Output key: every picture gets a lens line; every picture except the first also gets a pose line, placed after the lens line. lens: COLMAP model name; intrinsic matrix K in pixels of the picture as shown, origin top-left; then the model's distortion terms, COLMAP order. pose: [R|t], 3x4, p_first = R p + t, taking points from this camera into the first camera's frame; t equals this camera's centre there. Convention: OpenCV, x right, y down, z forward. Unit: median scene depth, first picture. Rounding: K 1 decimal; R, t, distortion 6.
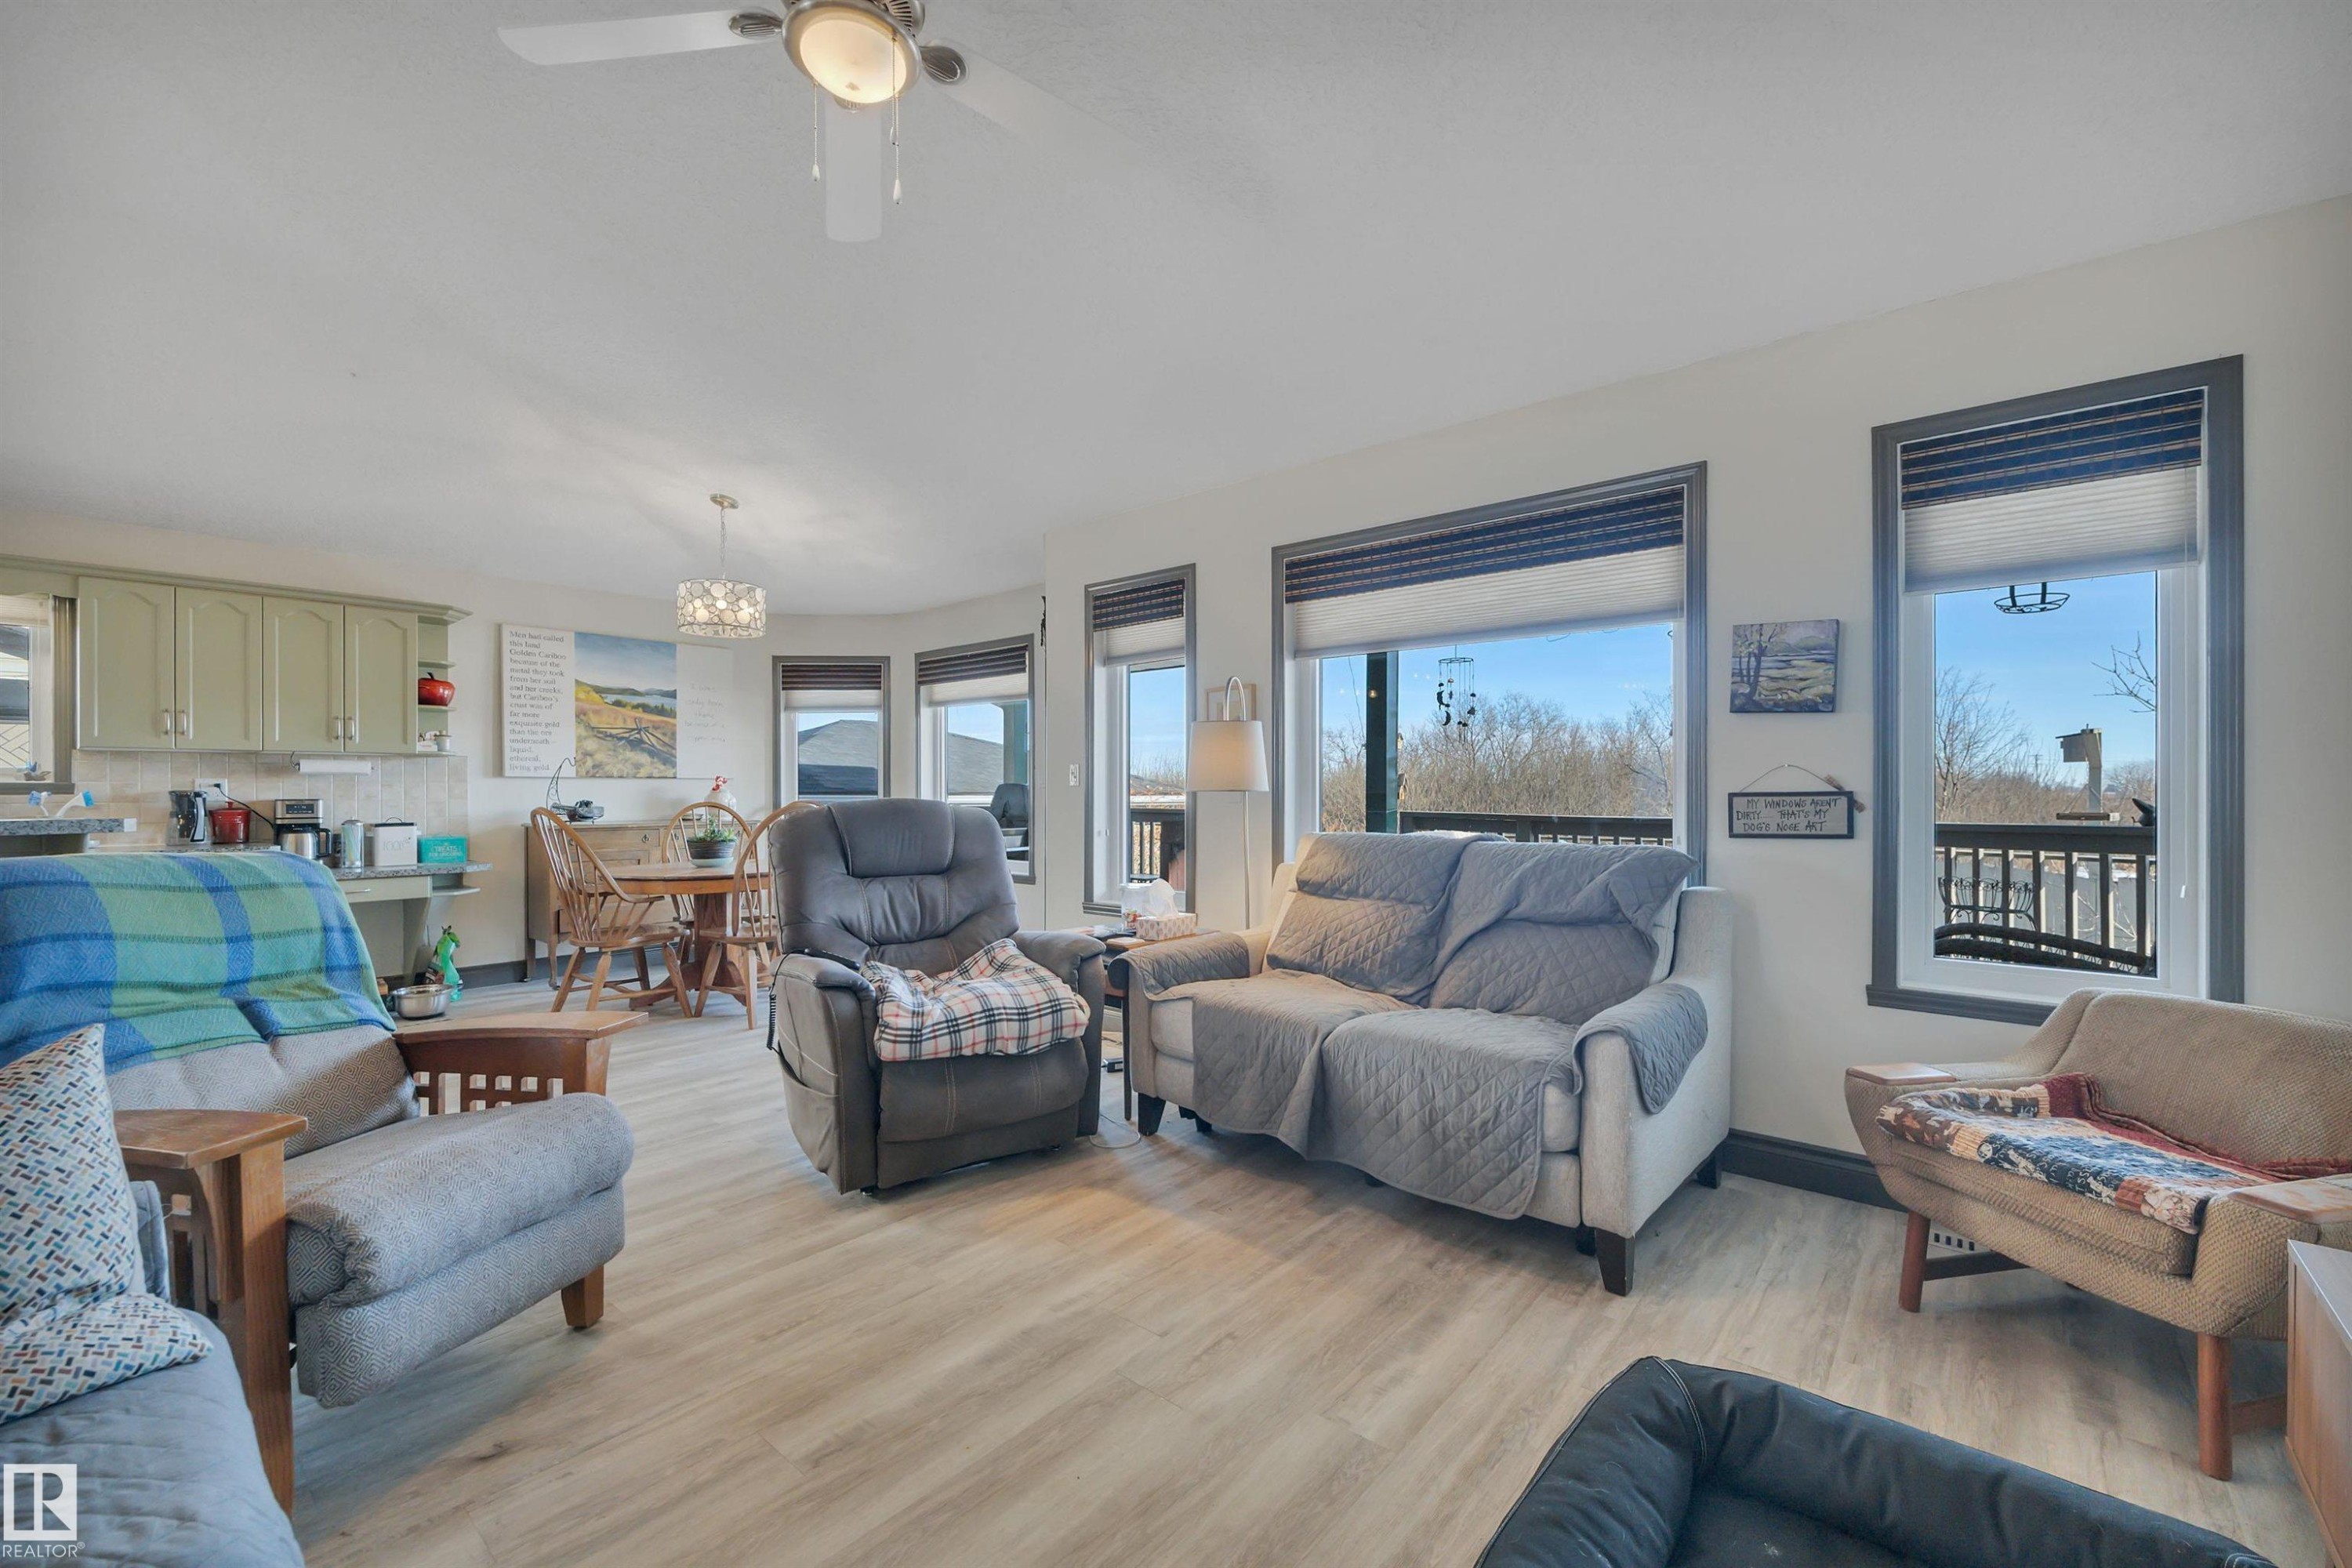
lens RADIAL K [[979.4, 0, 1194.0], [0, 979.4, 786.6], [0, 0, 1]] dist [0.014557, 0.000302]
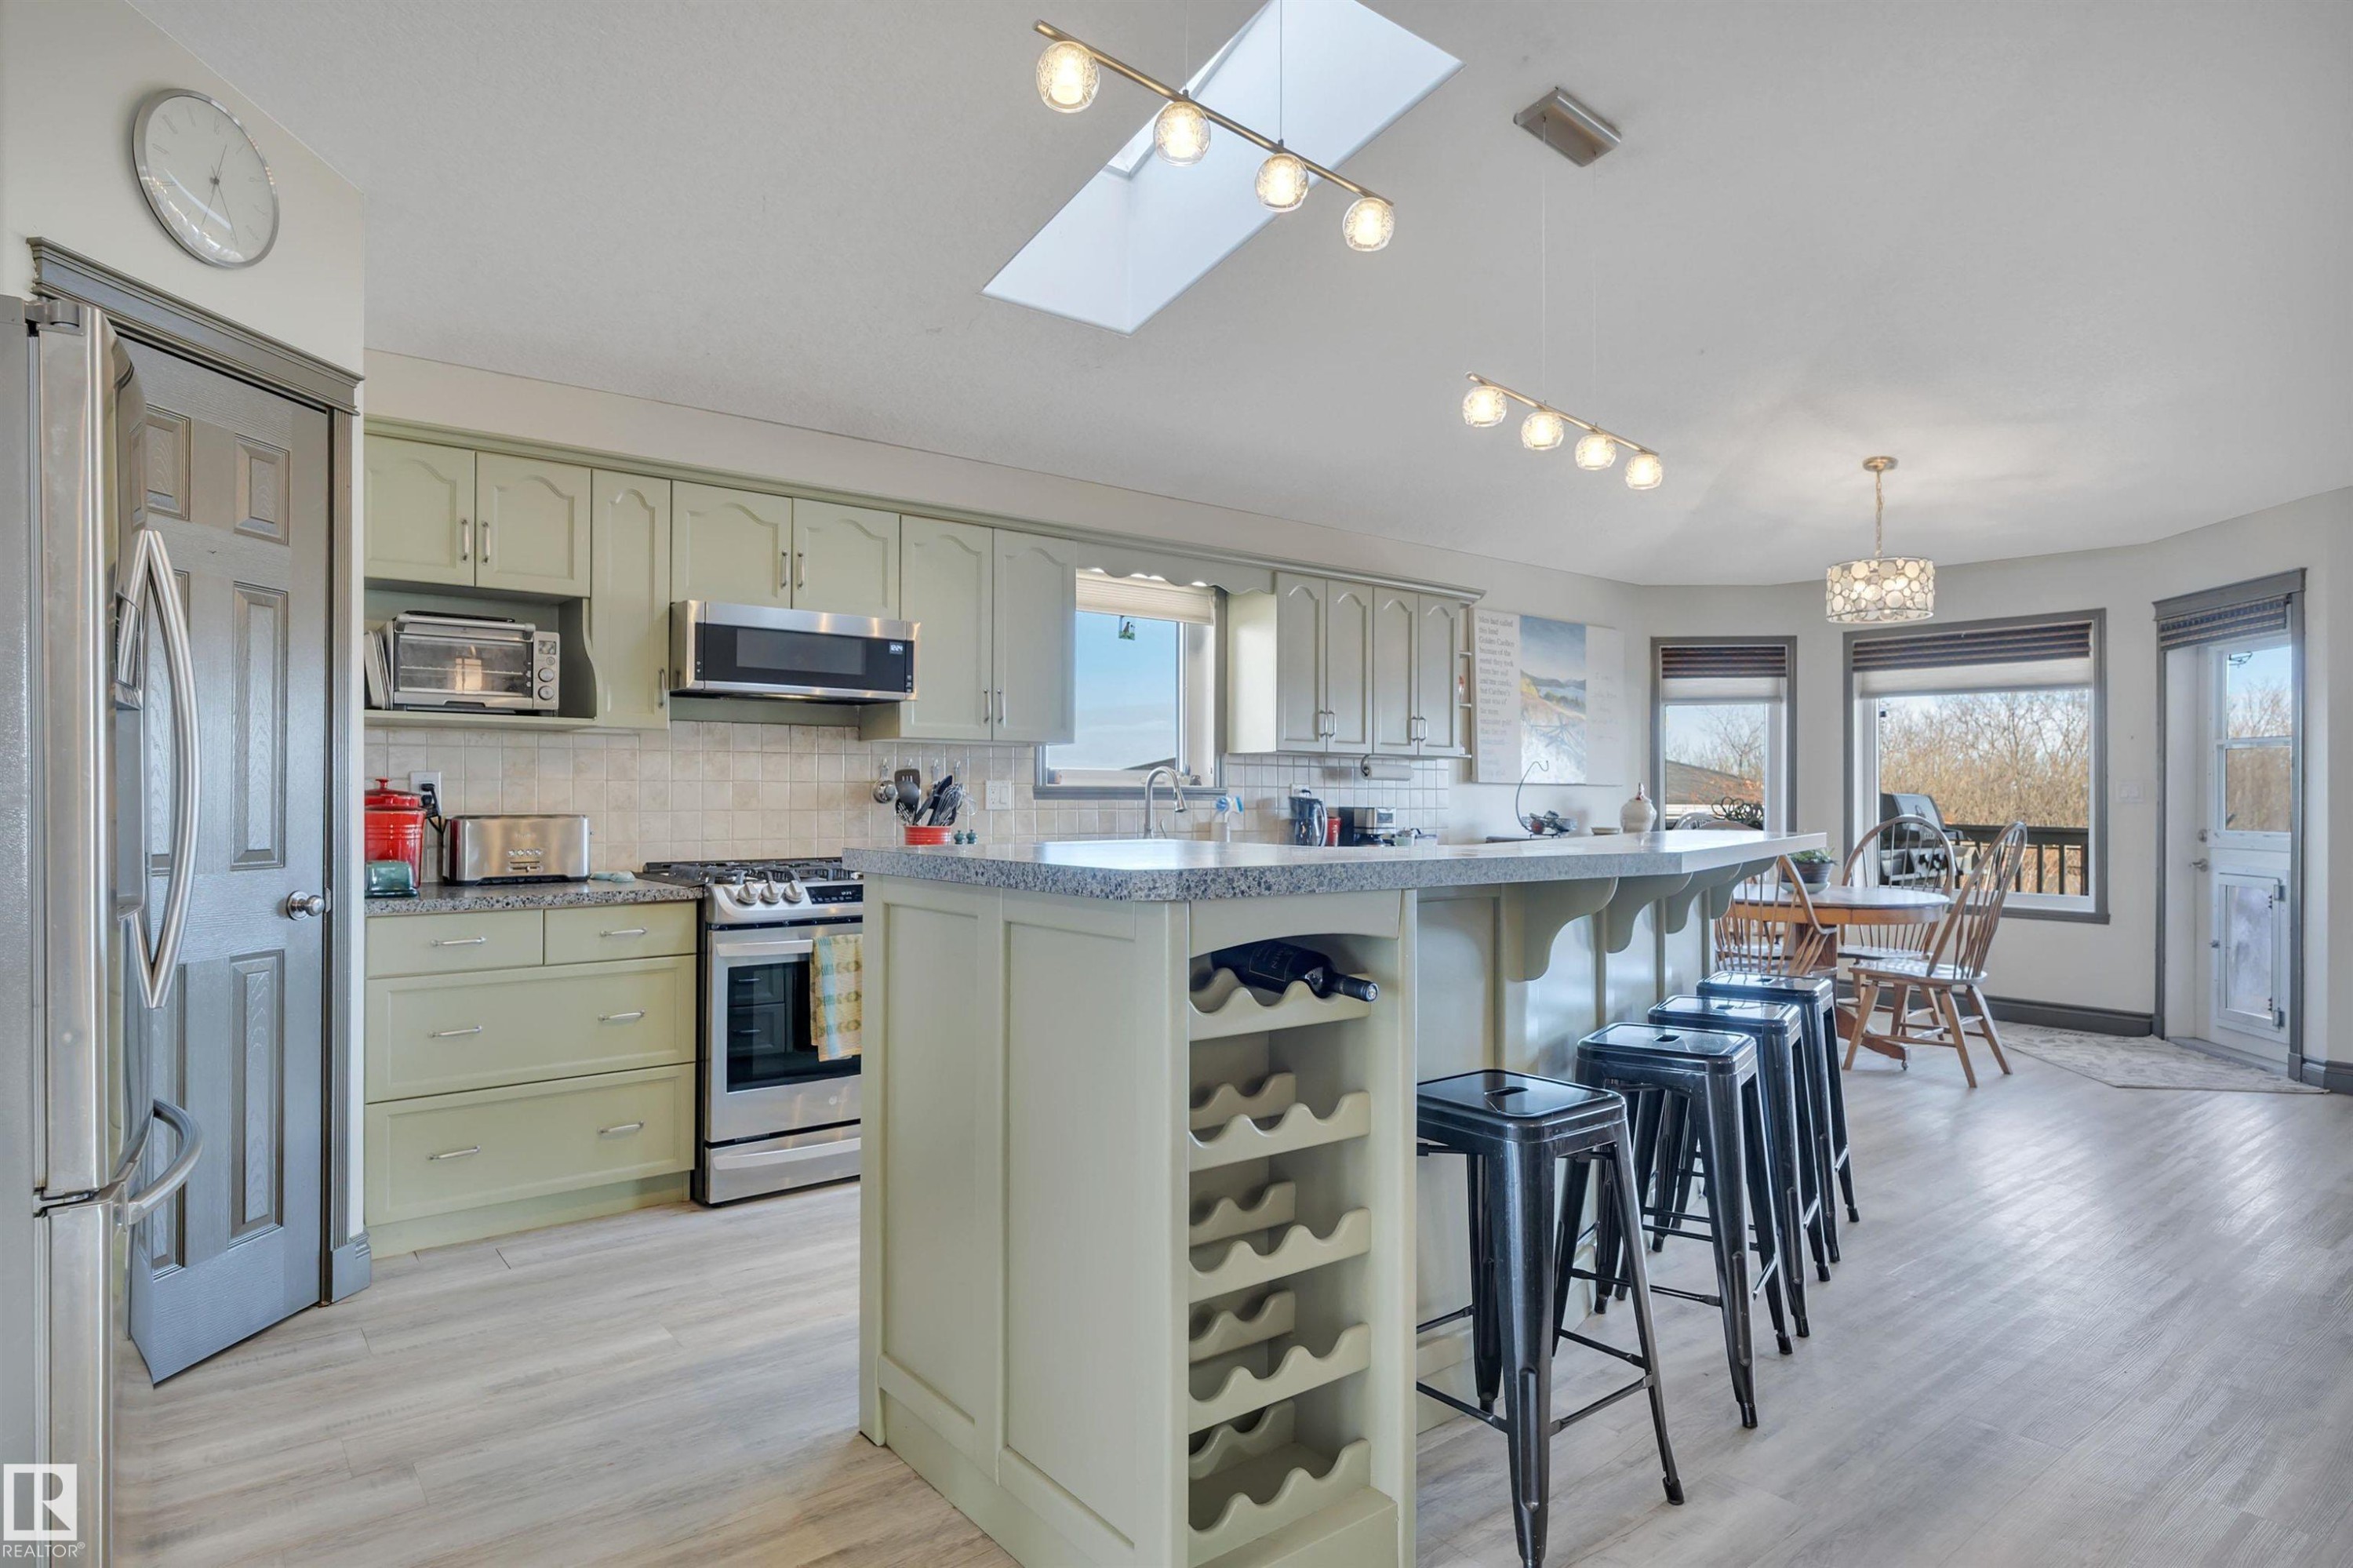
lens RADIAL K [[1338.9, 0, 1163.6], [0, 1338.9, 776.9], [0, 0, 1]] dist [0.005568, -0.000691]
pose [[0.984477, 0.009769, -0.175244, -0.815730], [-0.011287, 0.999907, -0.007671, -0.002936], [0.175153, 0.009530, 0.984495, -0.230090]]
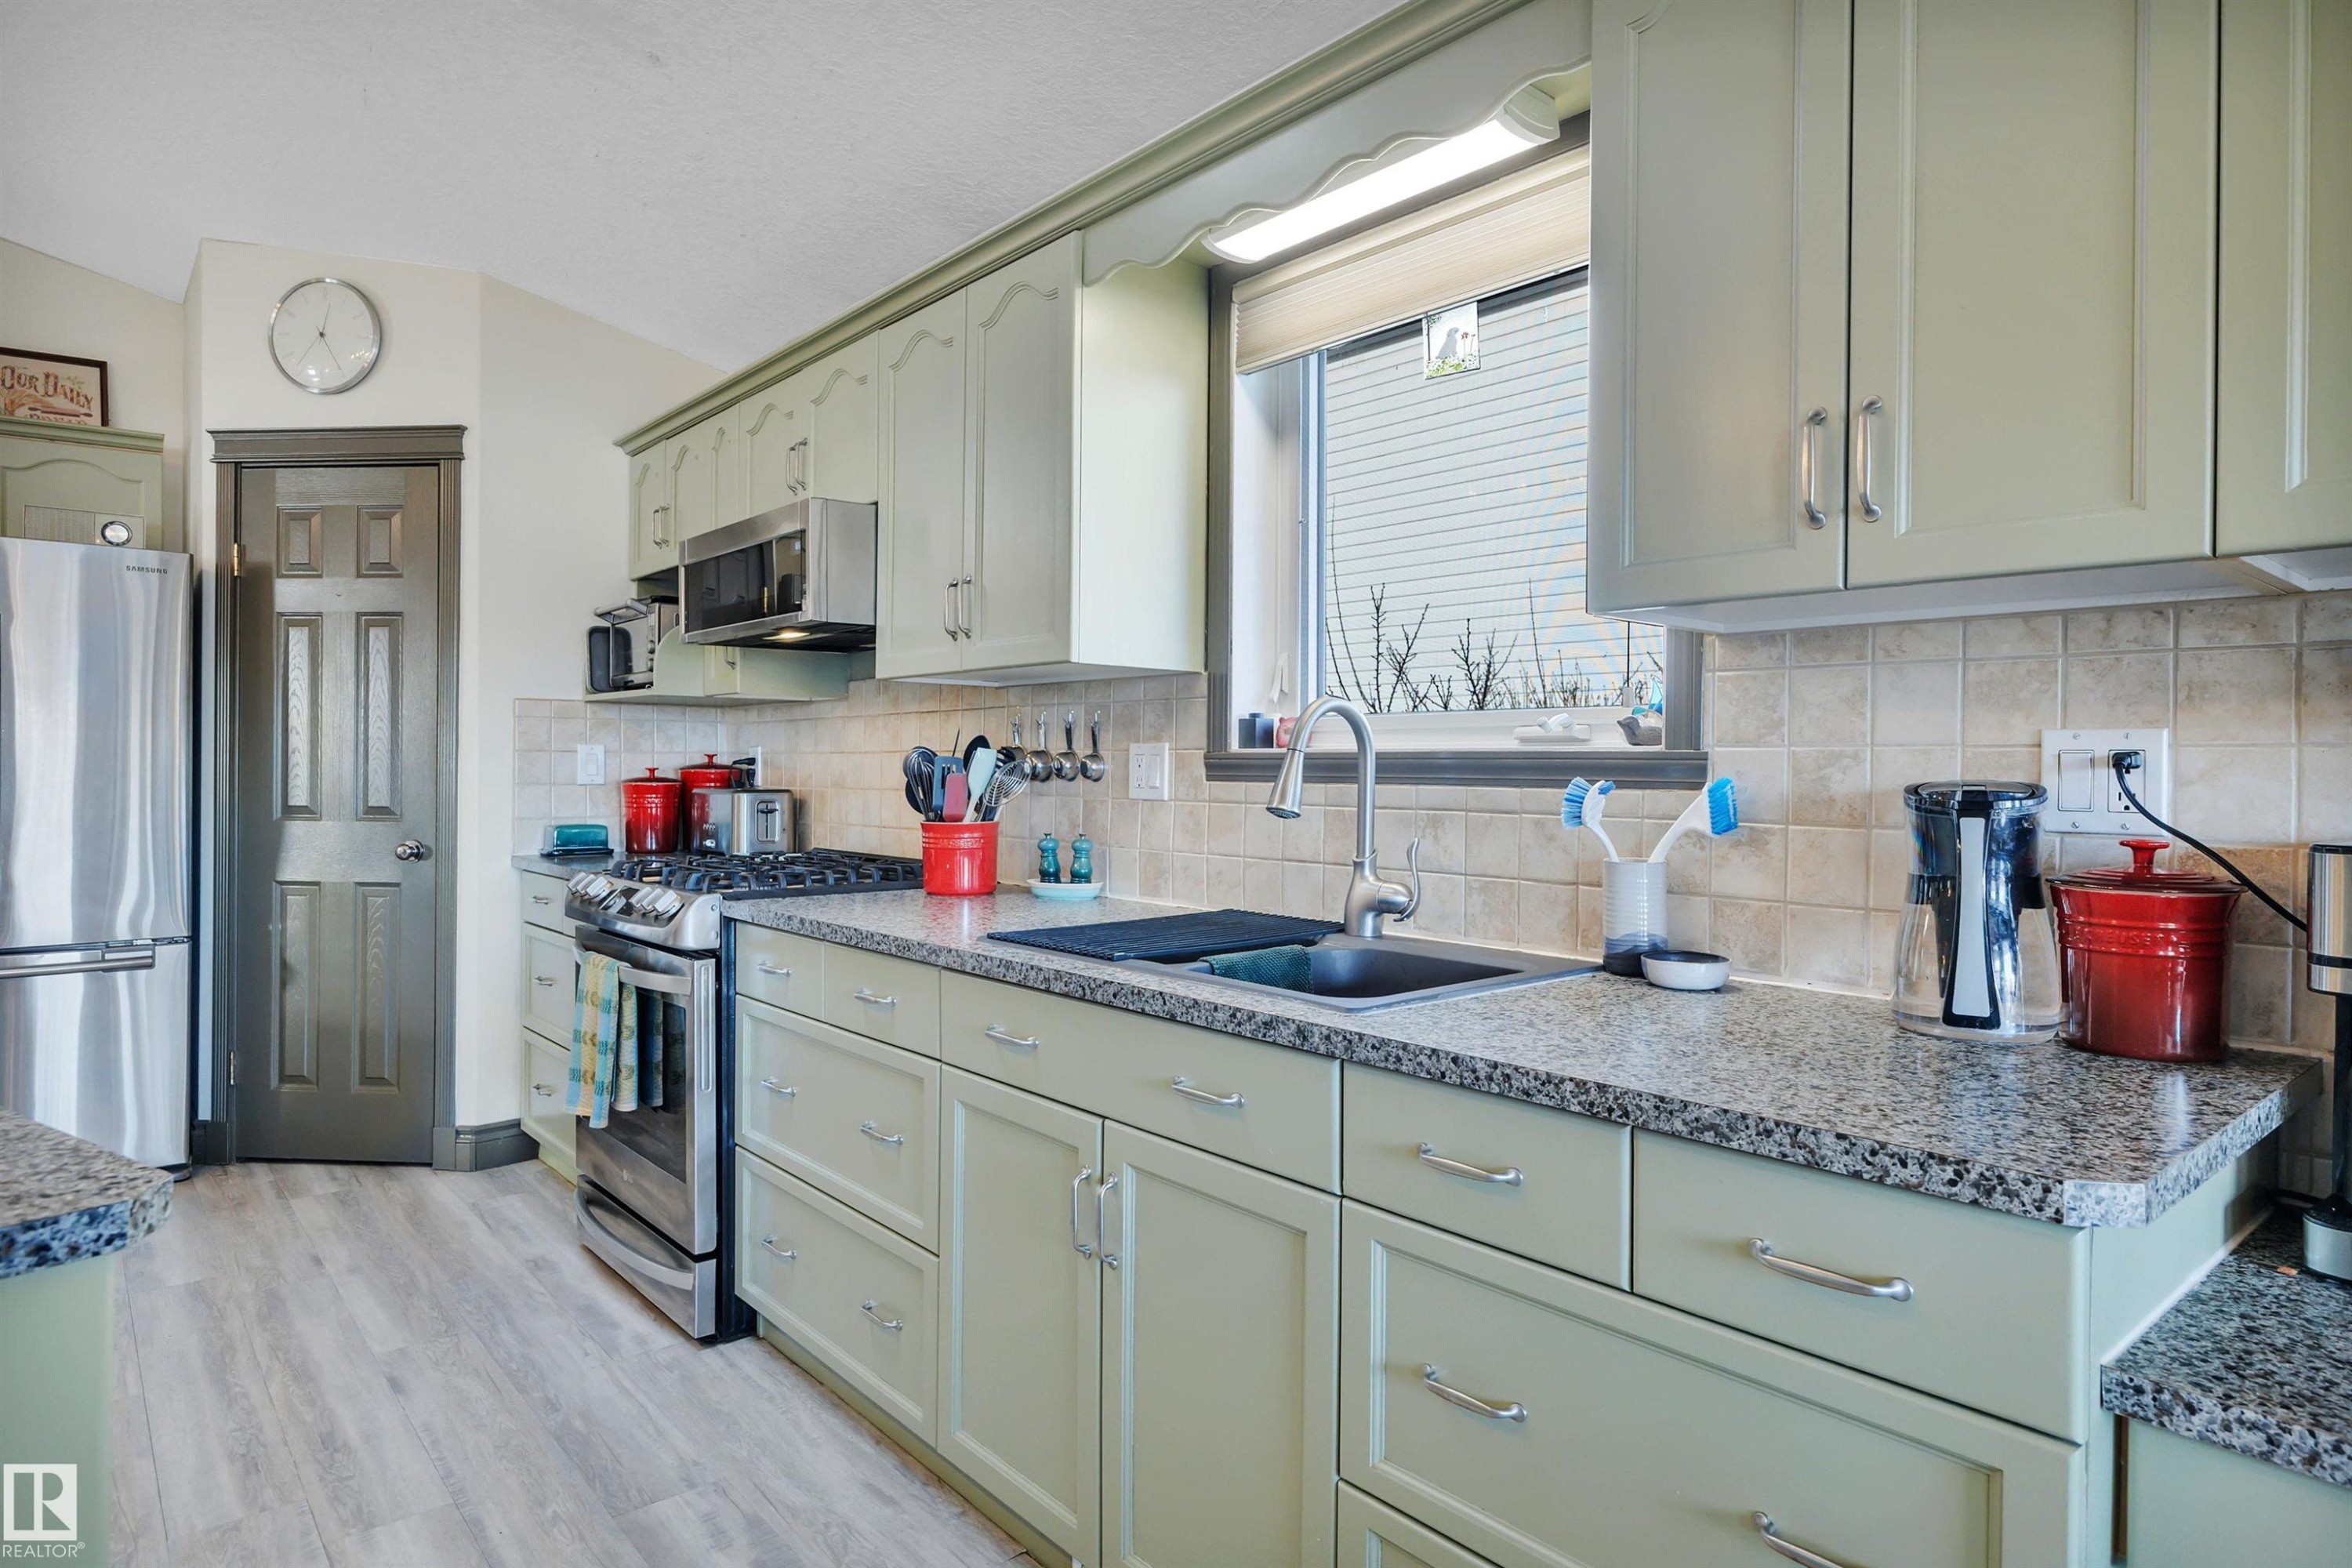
lens RADIAL K [[1338.3, 0, 1170.0], [0, 1338.3, 768.2], [0, 0, 1]] dist [0.005568, -0.000691]
pose [[-0.148963, 0.004698, -0.988832, -0.612558], [-0.005404, 0.999970, 0.005566, -0.000111], [0.988828, 0.006173, -0.148933, 0.767267]]
